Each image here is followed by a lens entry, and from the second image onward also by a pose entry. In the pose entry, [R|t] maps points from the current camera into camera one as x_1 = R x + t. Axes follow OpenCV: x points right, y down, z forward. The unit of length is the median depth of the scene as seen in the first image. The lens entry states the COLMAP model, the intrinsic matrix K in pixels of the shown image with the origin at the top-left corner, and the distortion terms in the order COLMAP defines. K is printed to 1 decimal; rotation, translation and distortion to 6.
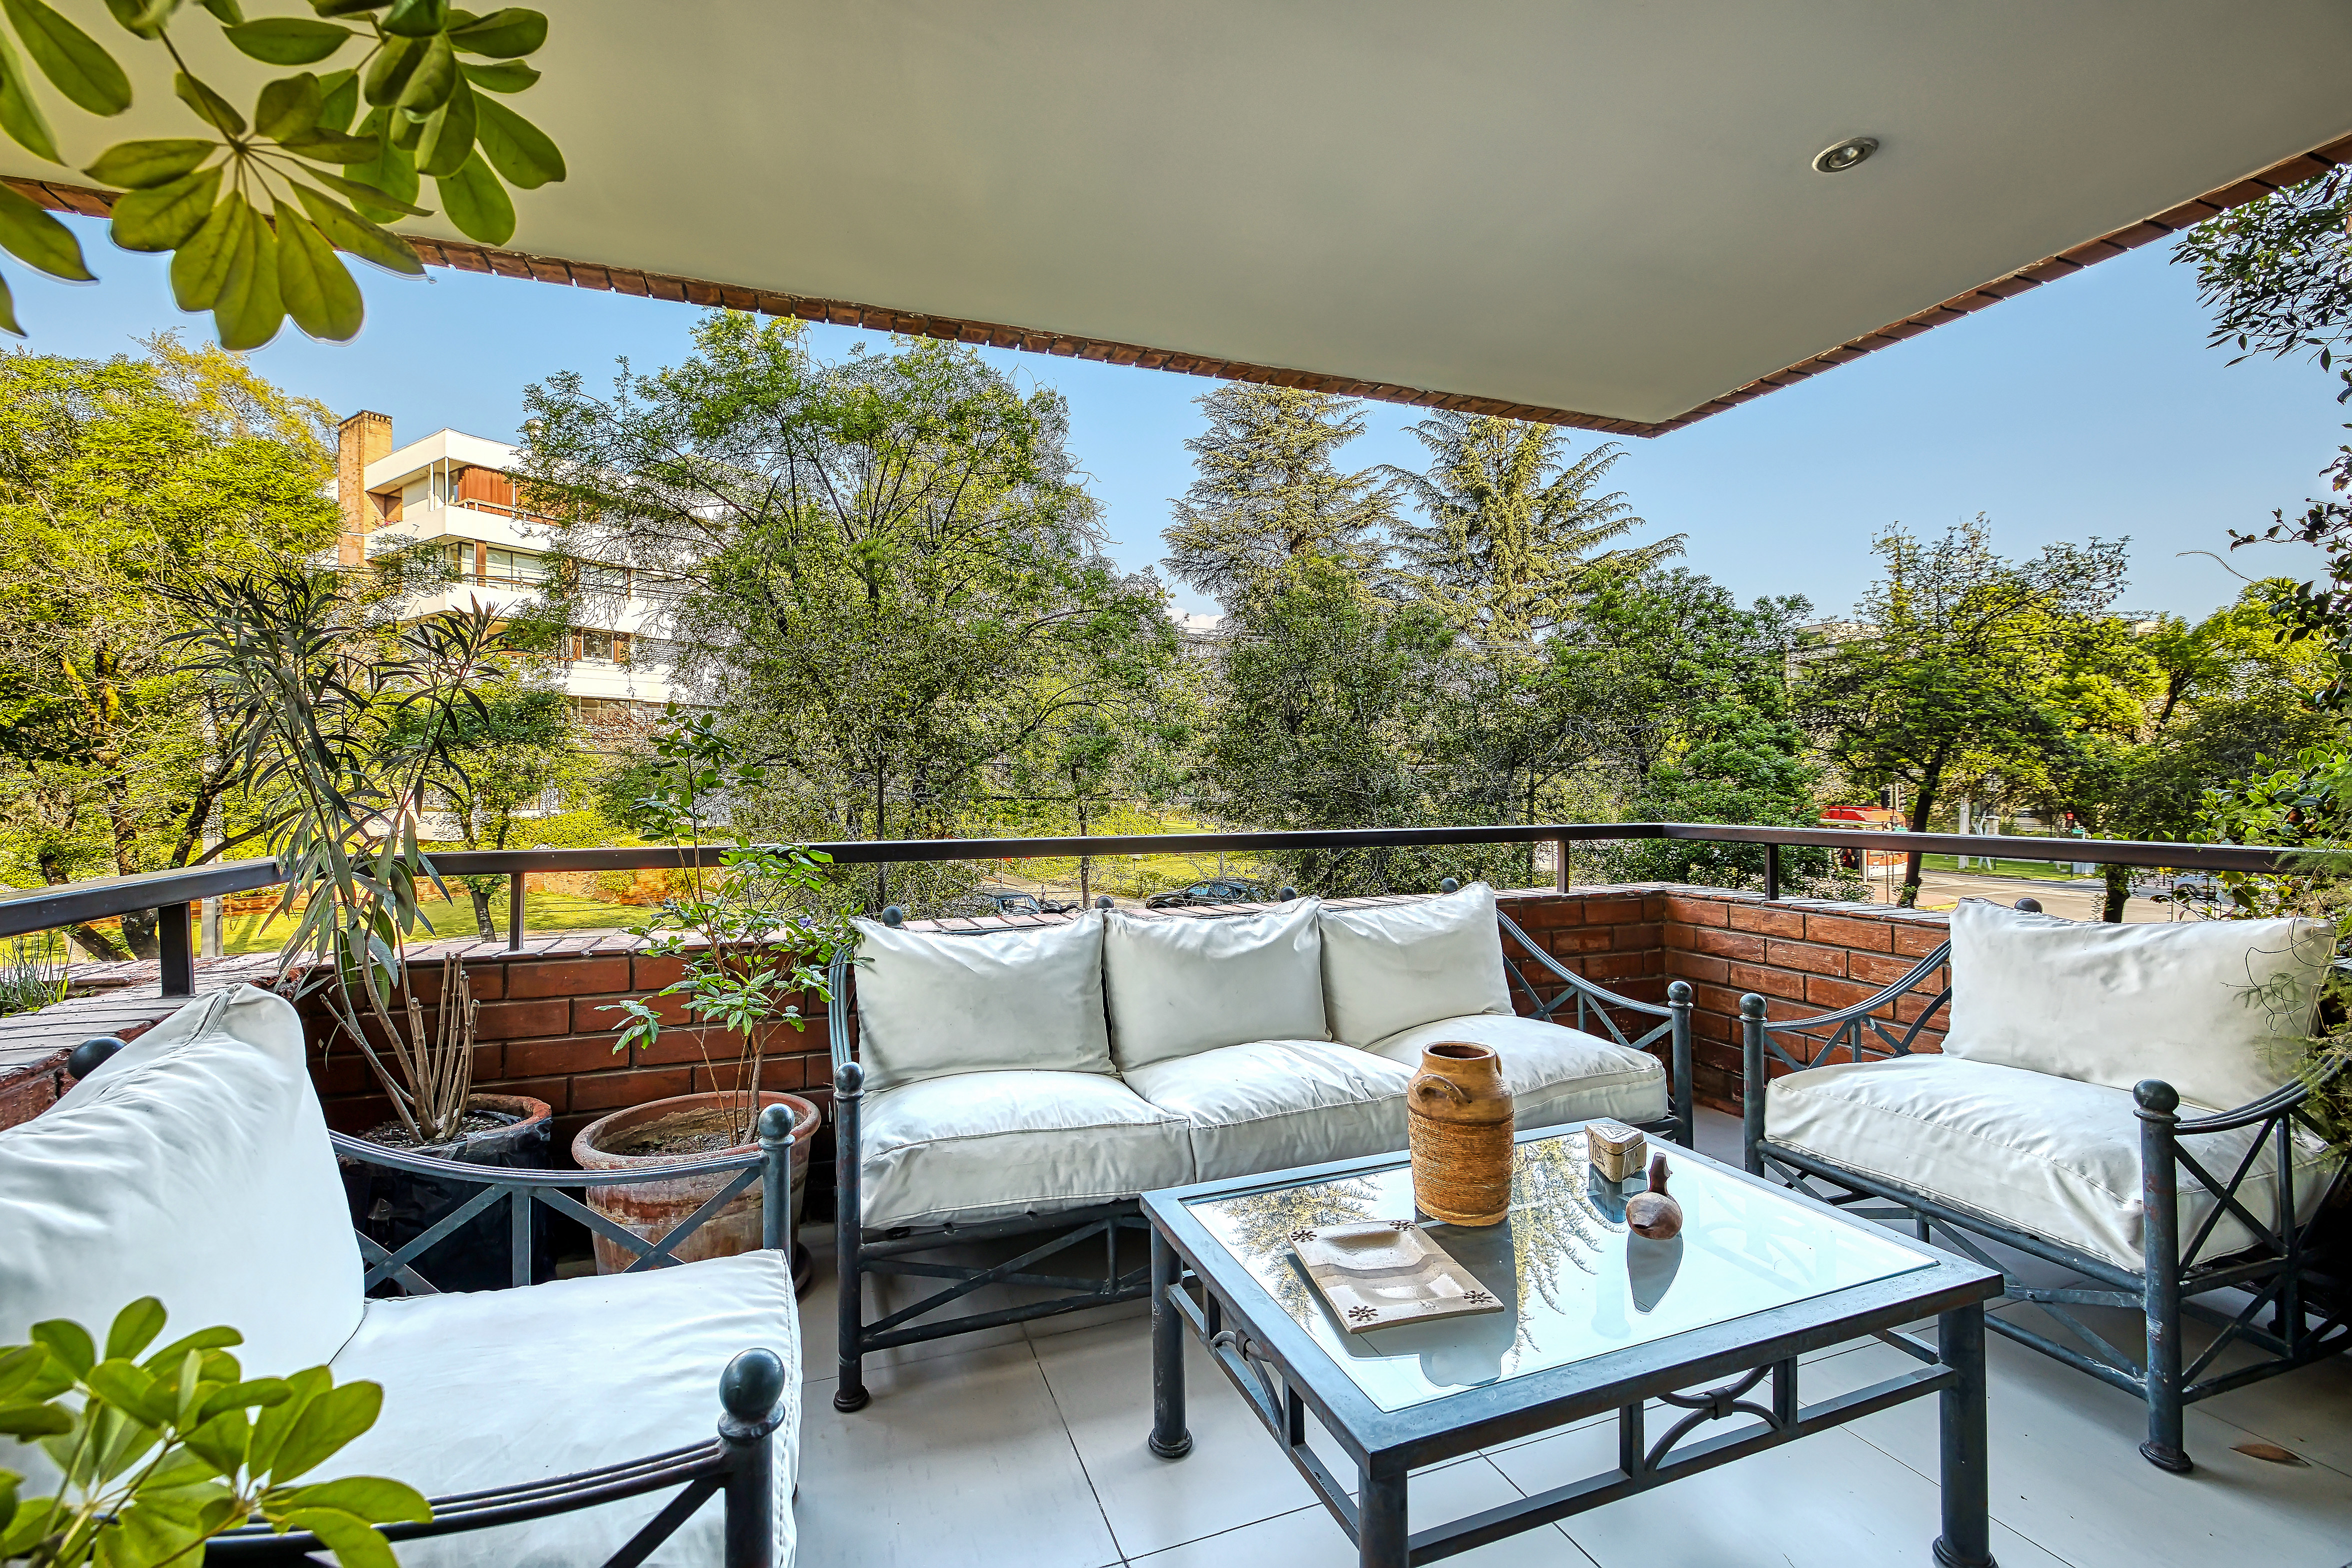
lens RADIAL K [[988.8, 0, 1153.3], [0, 988.8, 770.4], [0, 0, 1]] dist [-0.001174, -0.000077]
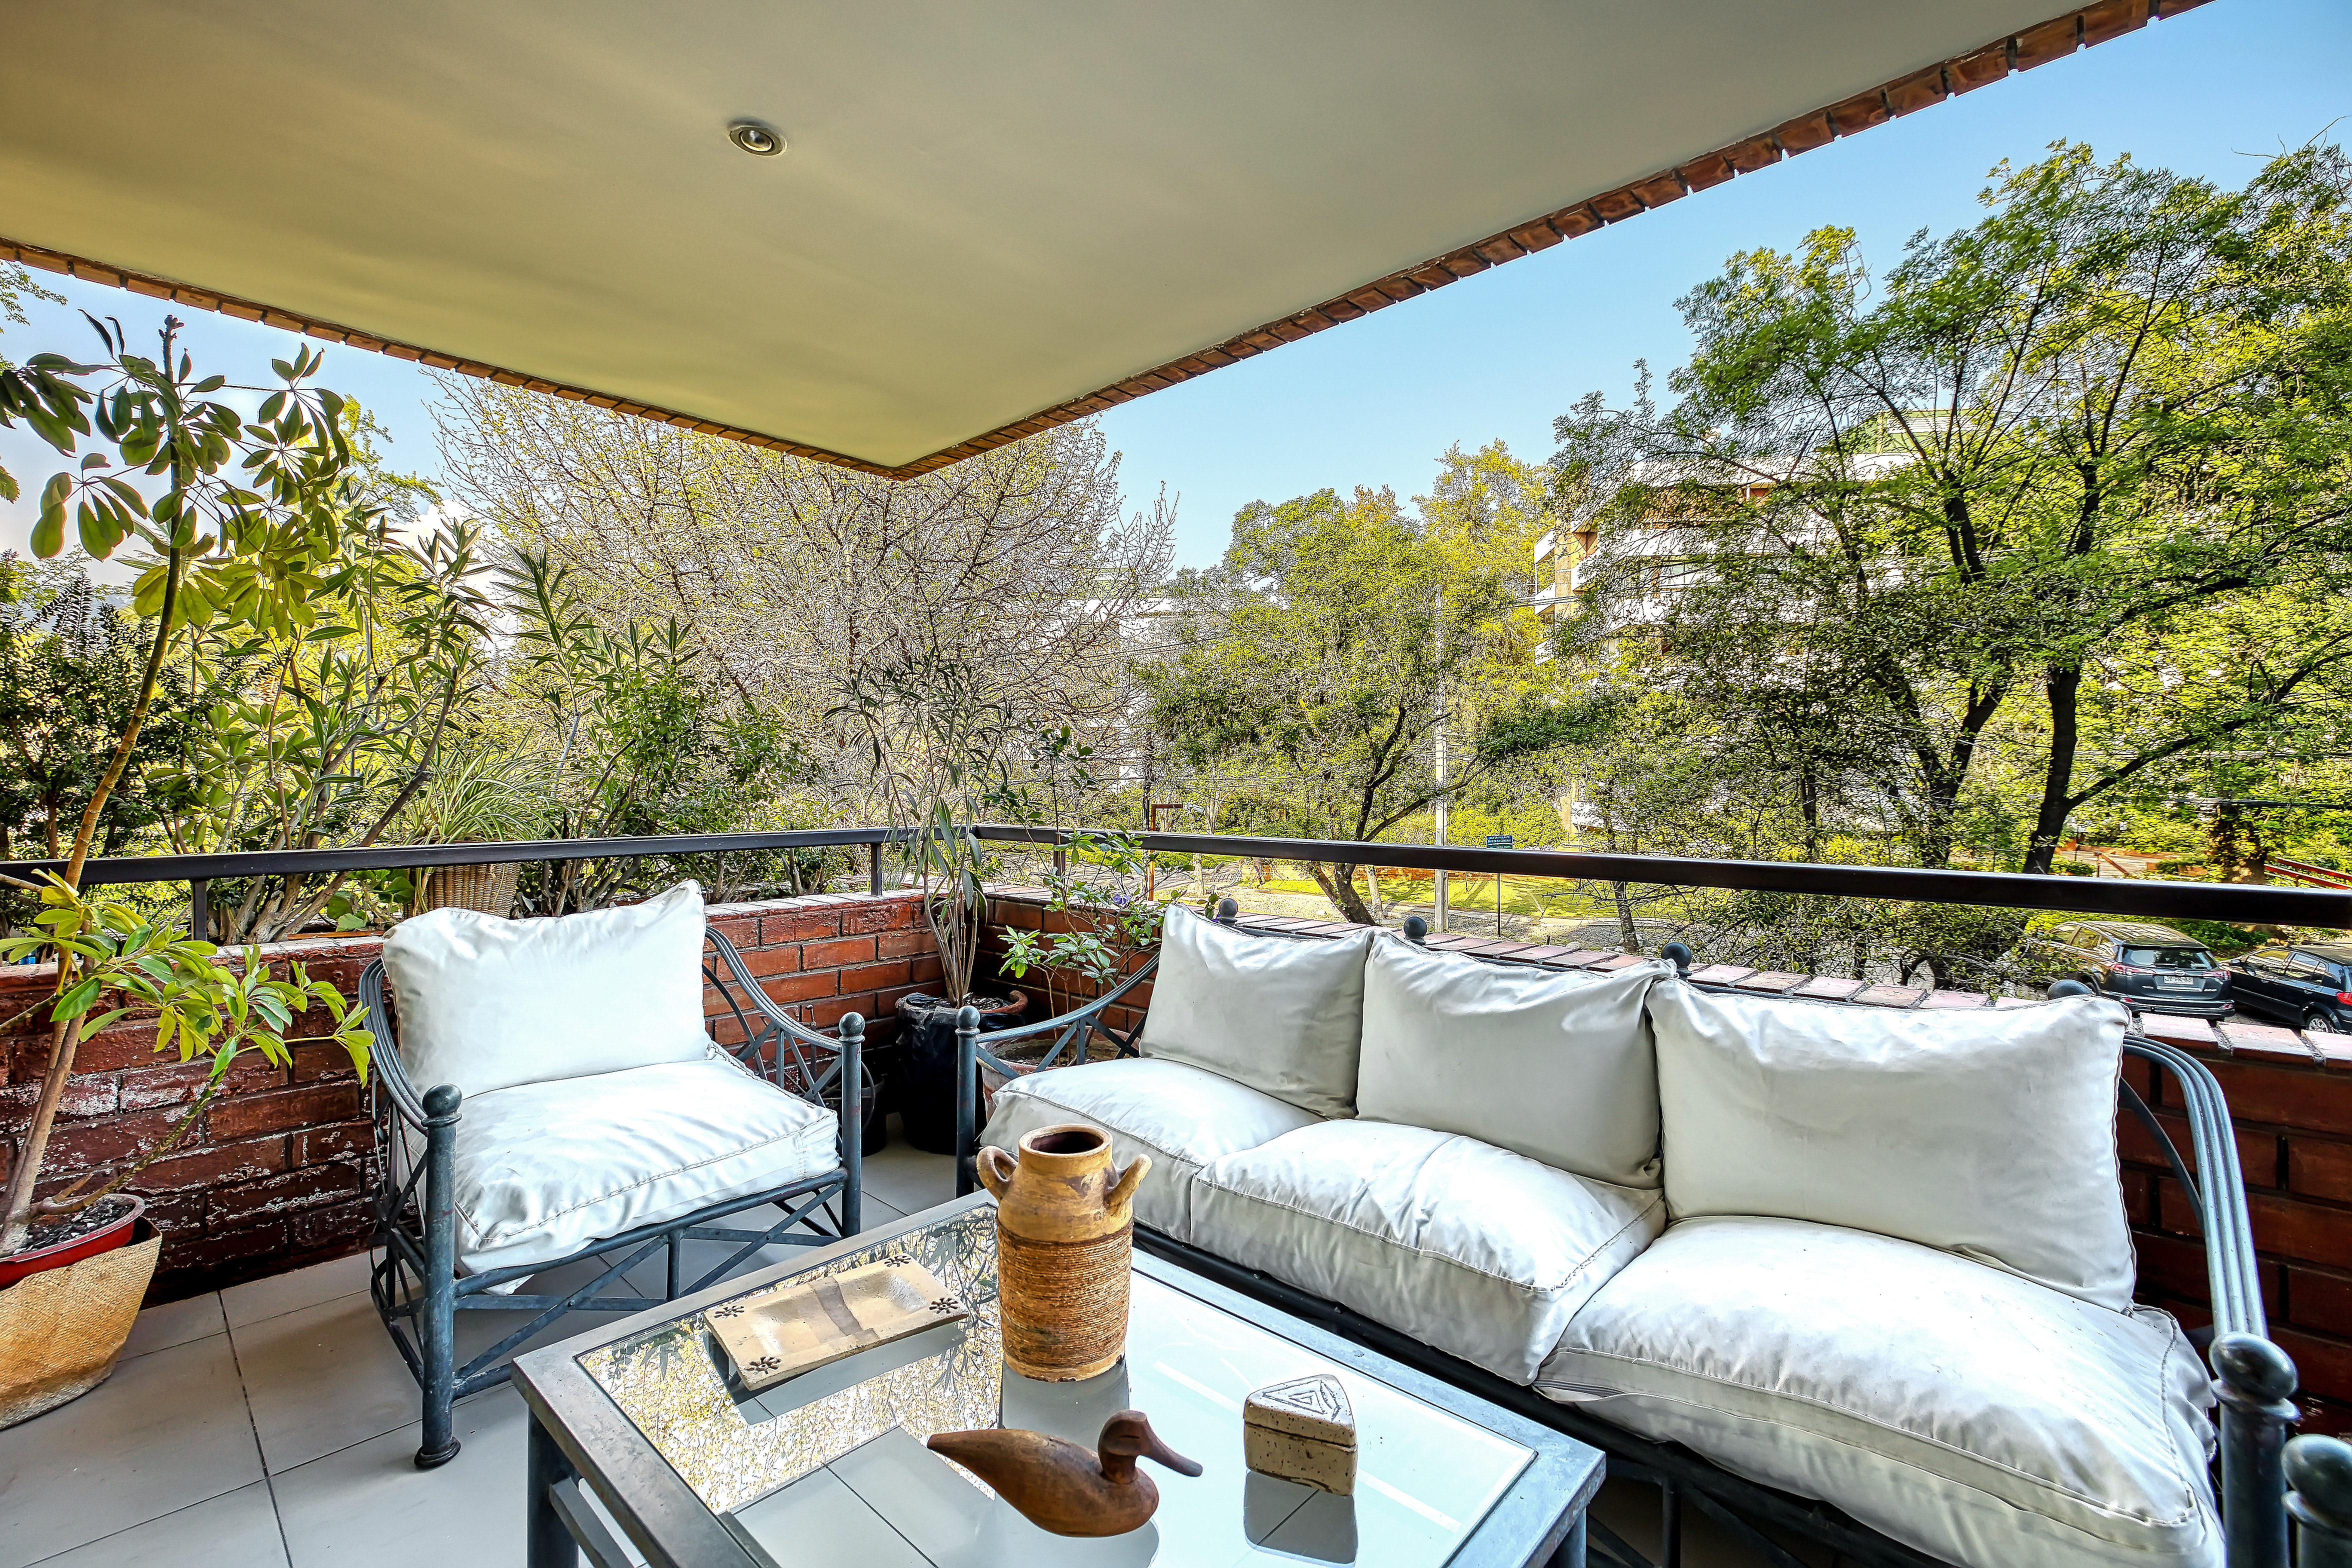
lens RADIAL K [[1002.5, 0, 1178.8], [0, 1002.5, 774.4], [0, 0, 1]] dist [-0.000421, -0.000327]
pose [[0.461931, -0.000831, -0.886916, 0.156775], [0.004598, 0.999988, 0.001458, 0.000942], [0.886904, -0.004751, 0.461929, 0.109880]]
